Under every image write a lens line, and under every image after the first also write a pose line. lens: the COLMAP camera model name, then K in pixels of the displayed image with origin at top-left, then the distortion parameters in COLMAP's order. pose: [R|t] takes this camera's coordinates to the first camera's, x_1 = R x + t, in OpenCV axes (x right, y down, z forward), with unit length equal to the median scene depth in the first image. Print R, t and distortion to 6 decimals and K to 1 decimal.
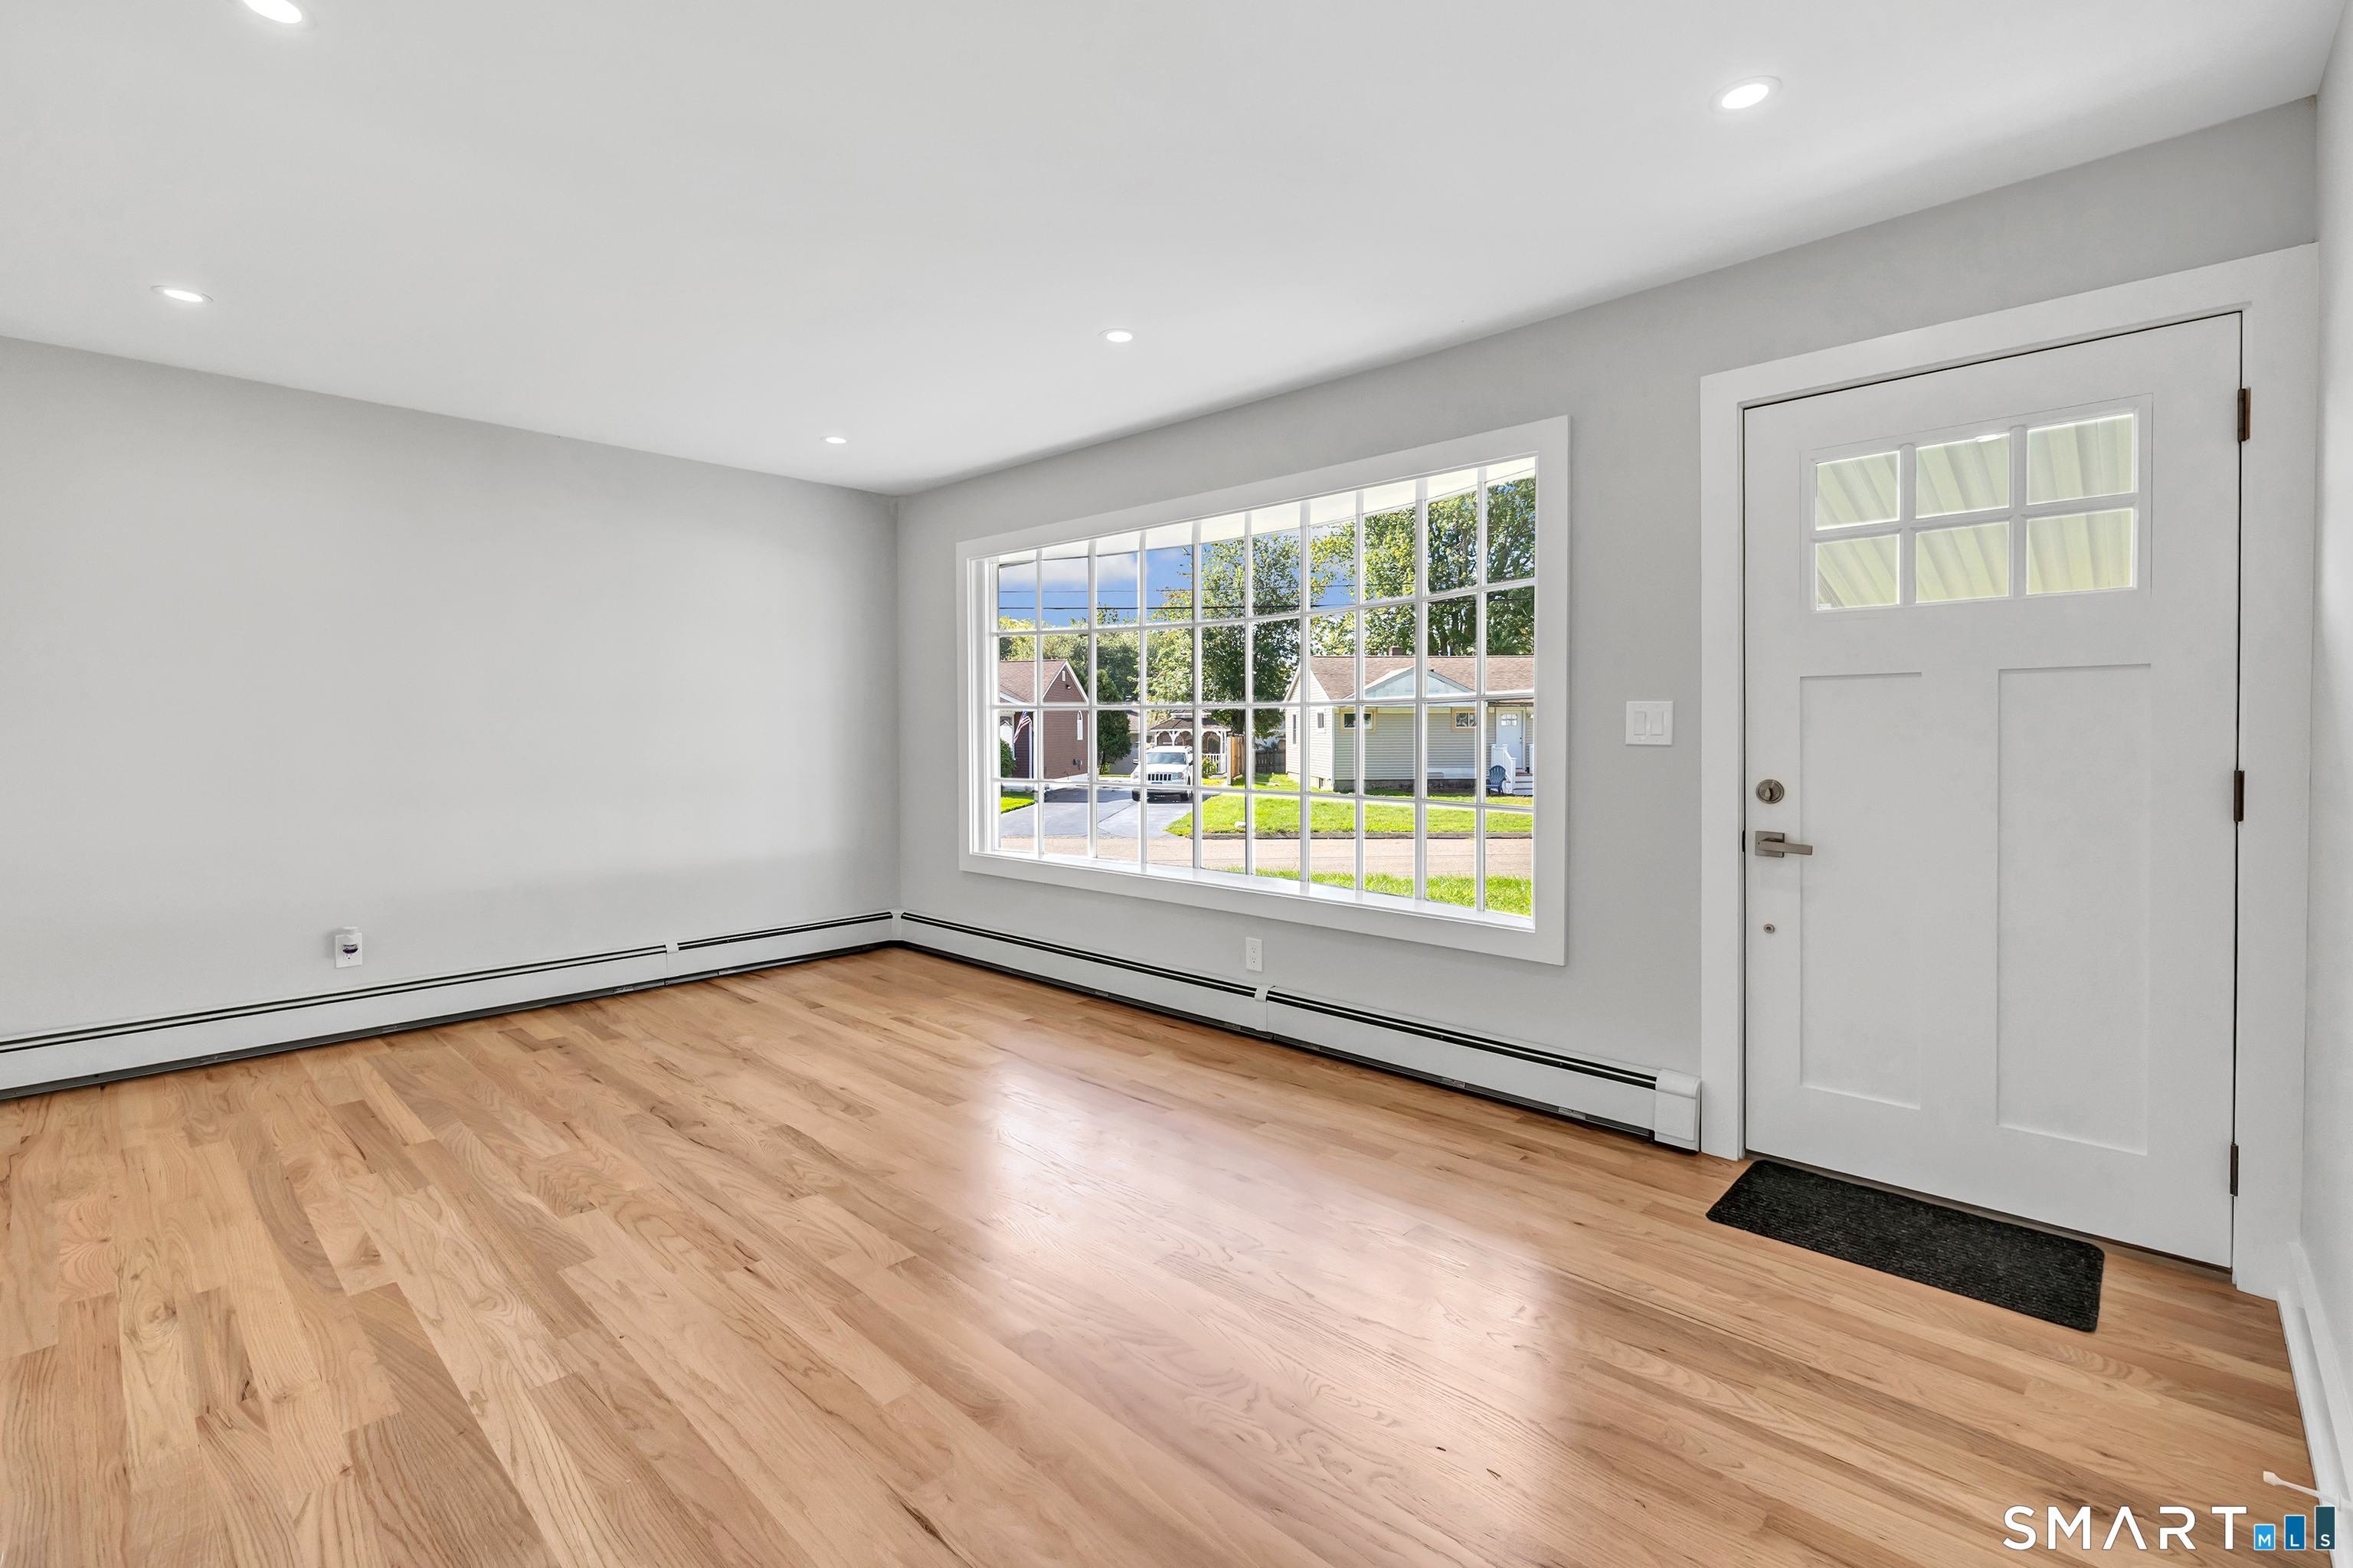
lens RADIAL K [[1055.1, 0, 1157.8], [0, 1055.1, 747.6], [0, 0, 1]] dist [0.000474, -0.000030]
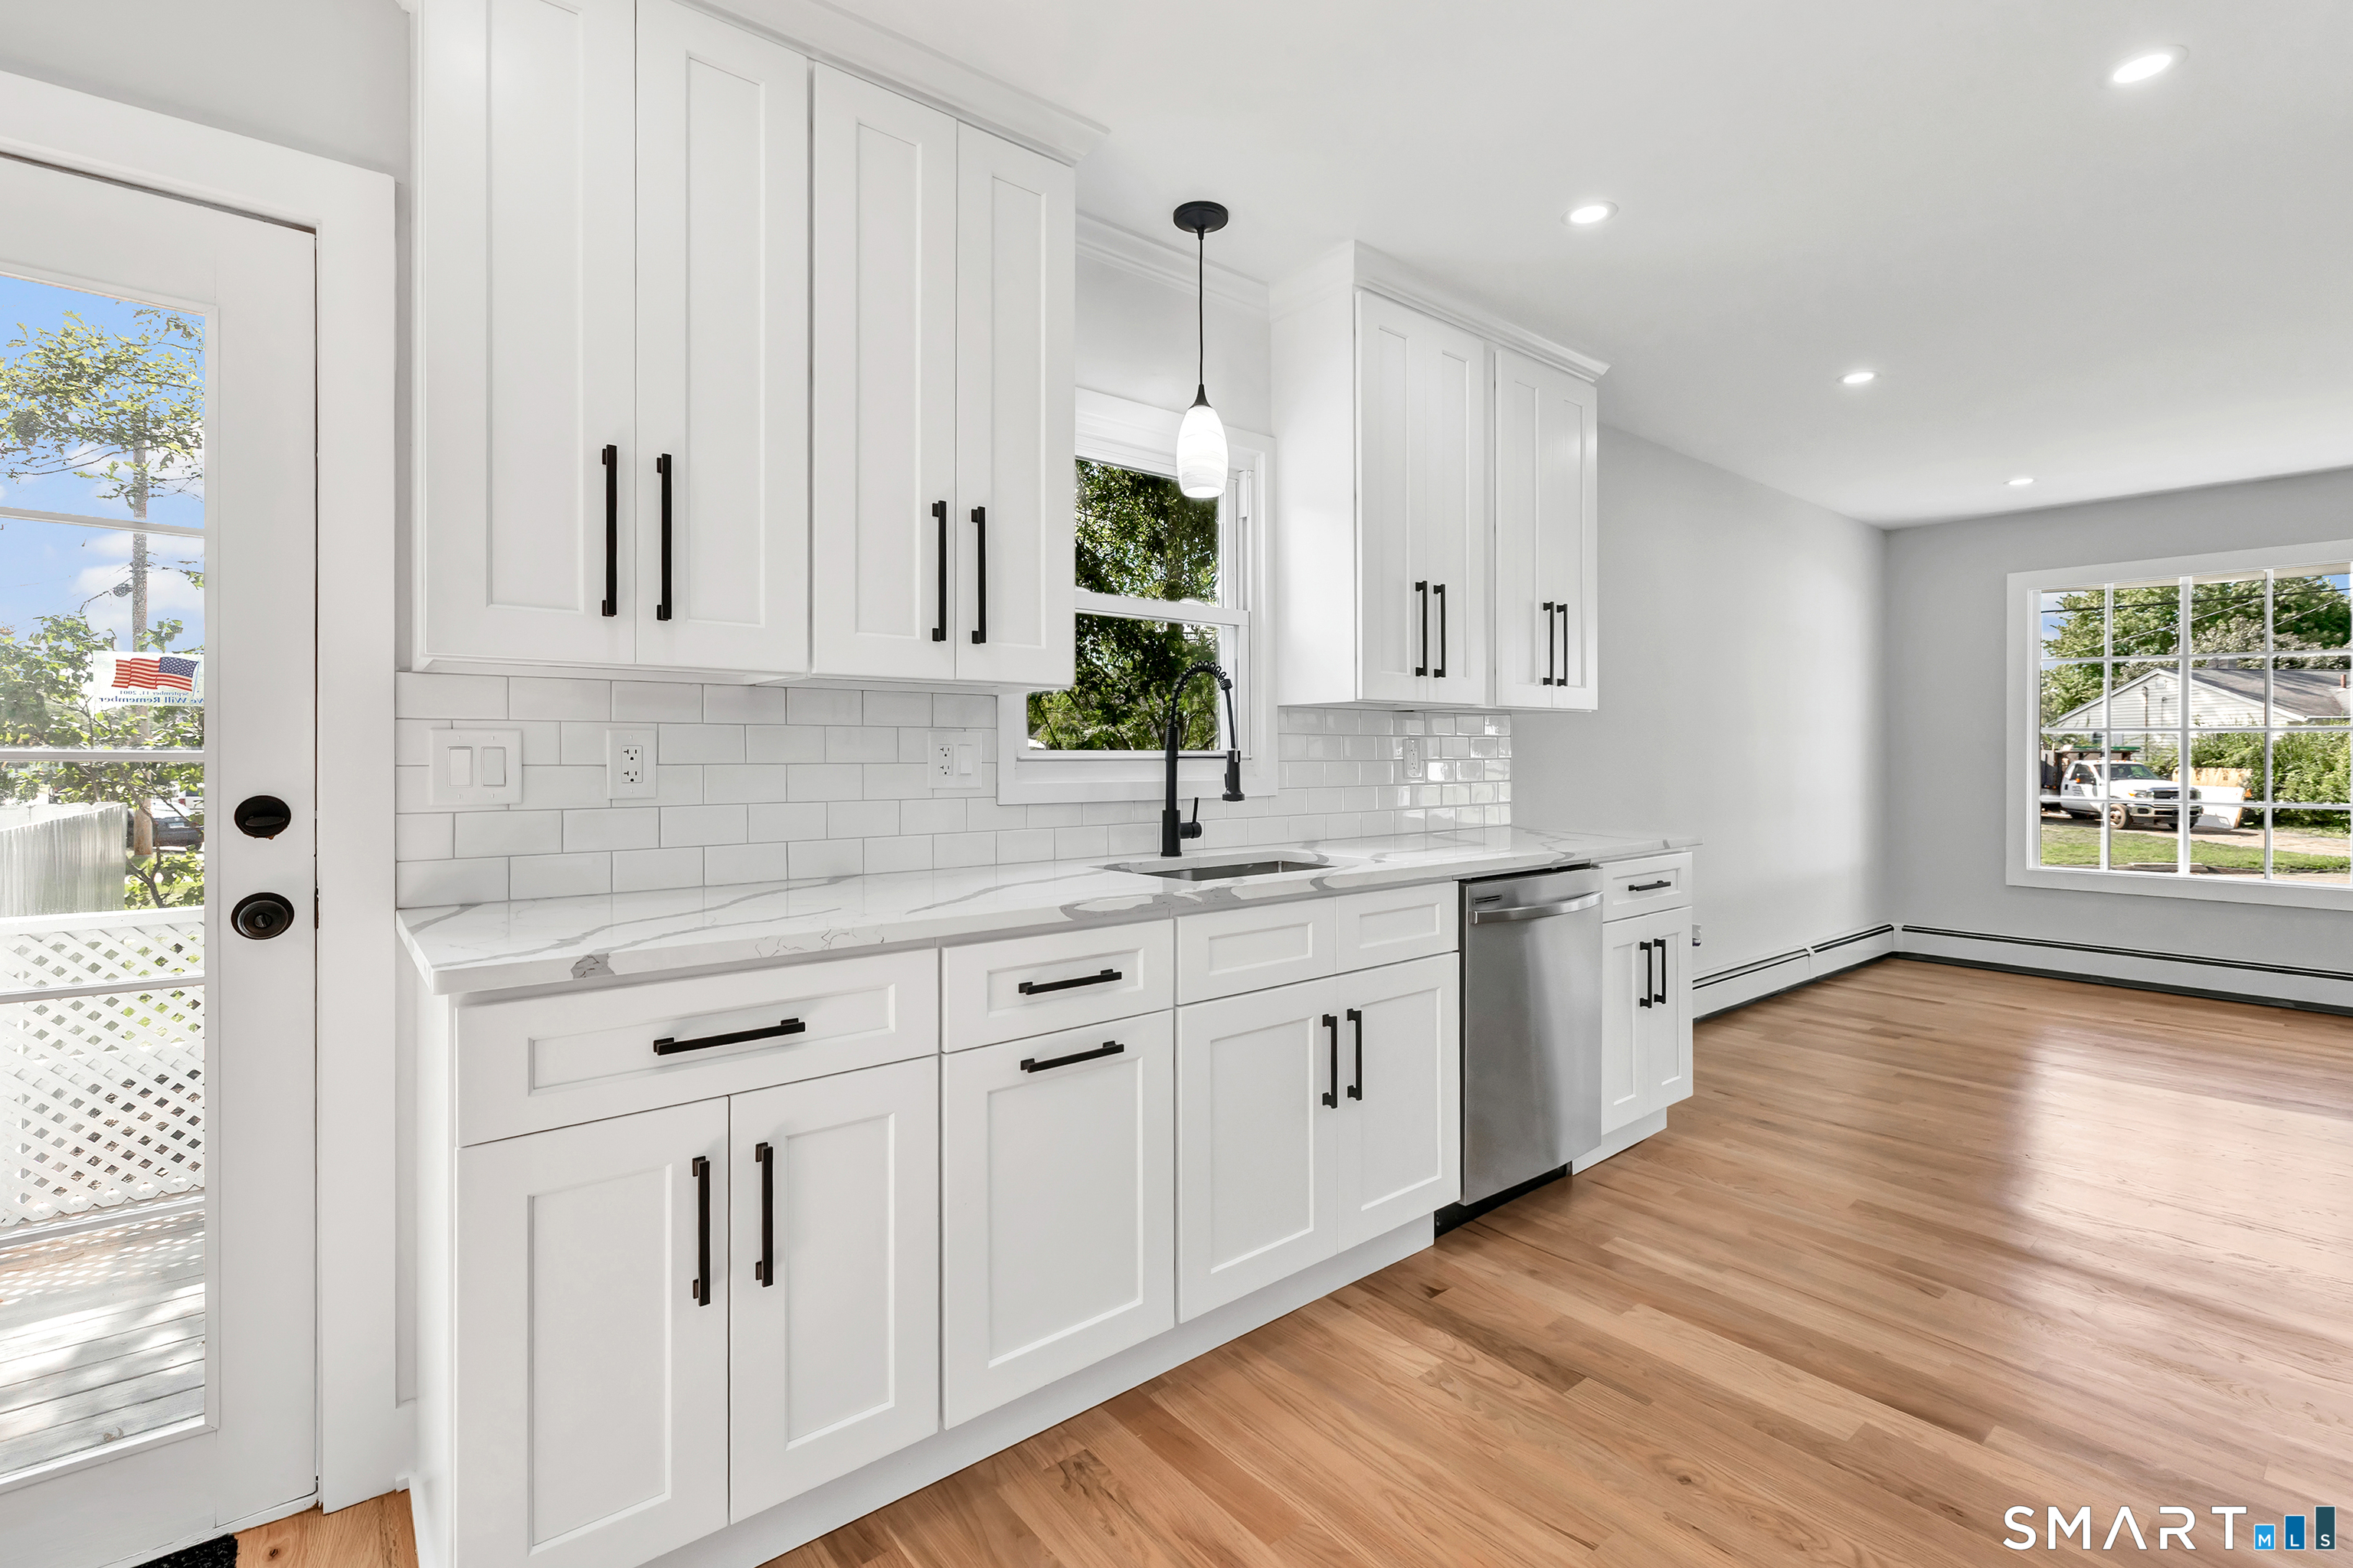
lens RADIAL K [[1072.8, 0, 1185.4], [0, 1072.8, 759.7], [0, 0, 1]] dist [0.002643, 0.000186]
pose [[0.993403, 0.000919, -0.114668, -1.728623], [-0.002011, 0.999954, -0.009404, 0.001678], [0.114654, 0.009573, 0.993359, -0.328410]]
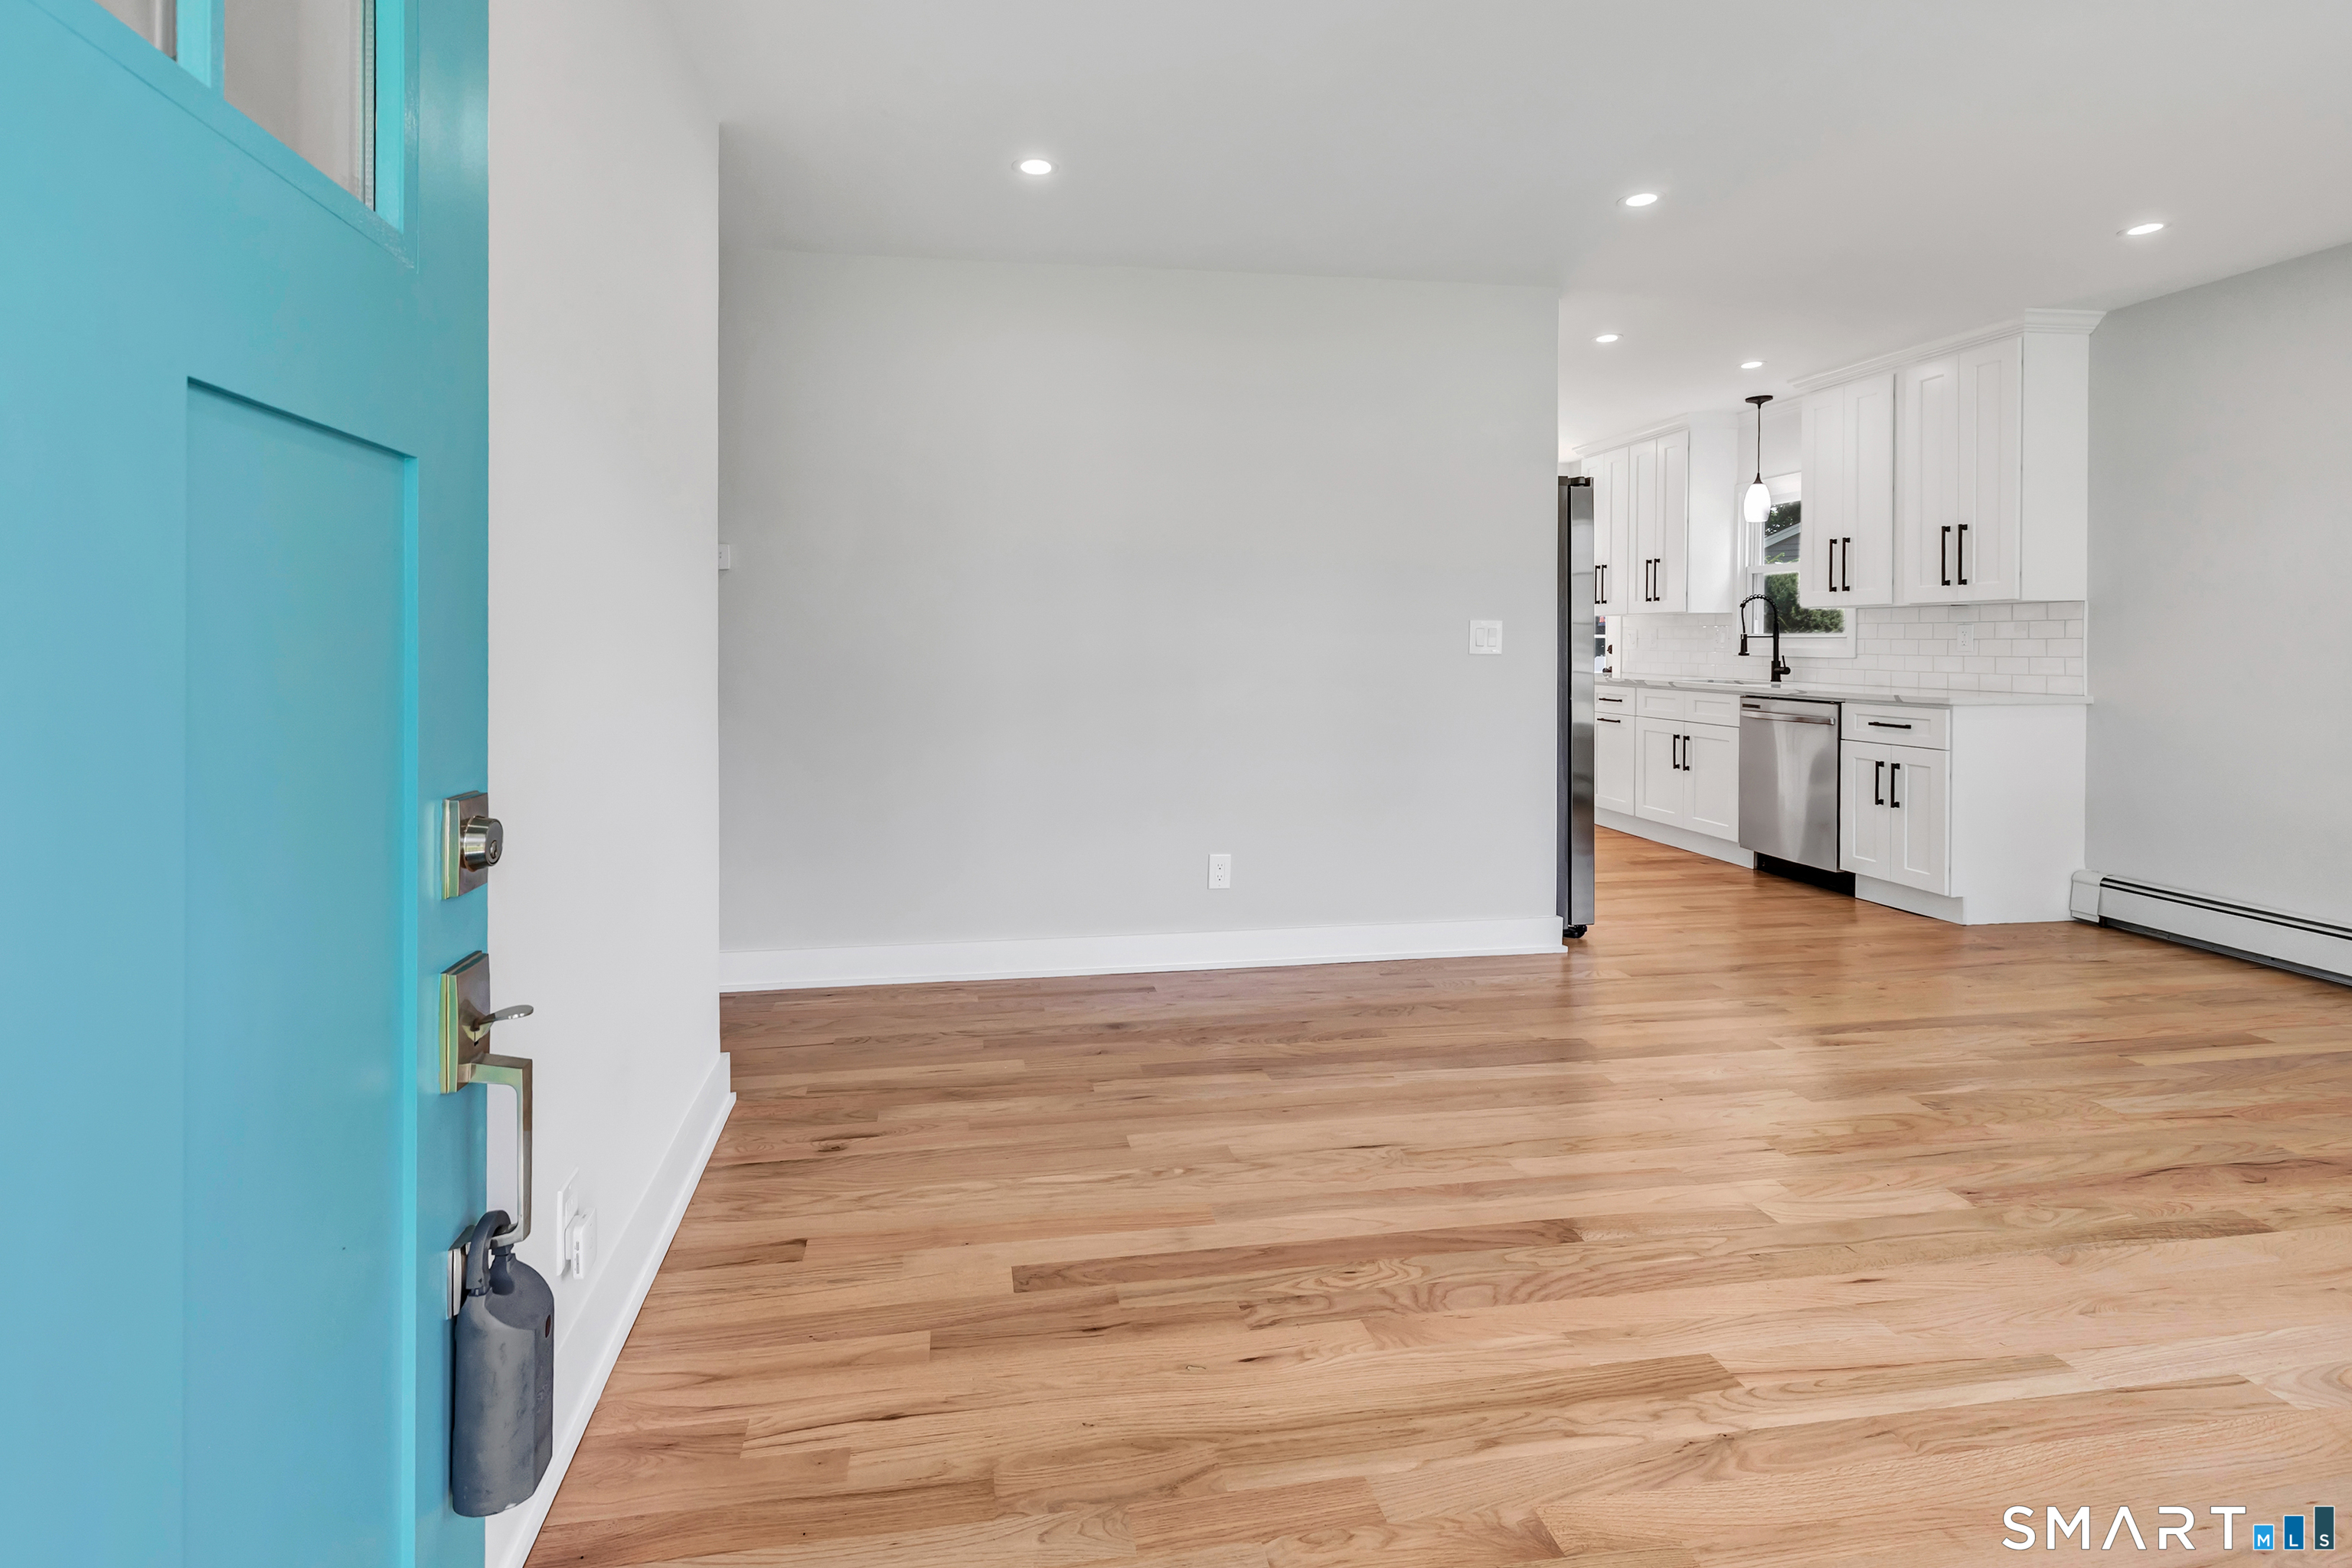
lens RADIAL K [[1084.5, 0, 1114.8], [0, 1084.5, 658.1], [0, 0, 1]] dist [0.000305, -0.000045]
pose [[-0.619890, 0.018281, -0.784476, 0.730756], [-0.006733, 0.999568, 0.028614, -0.021041], [0.784660, 0.023020, -0.619499, 0.971535]]
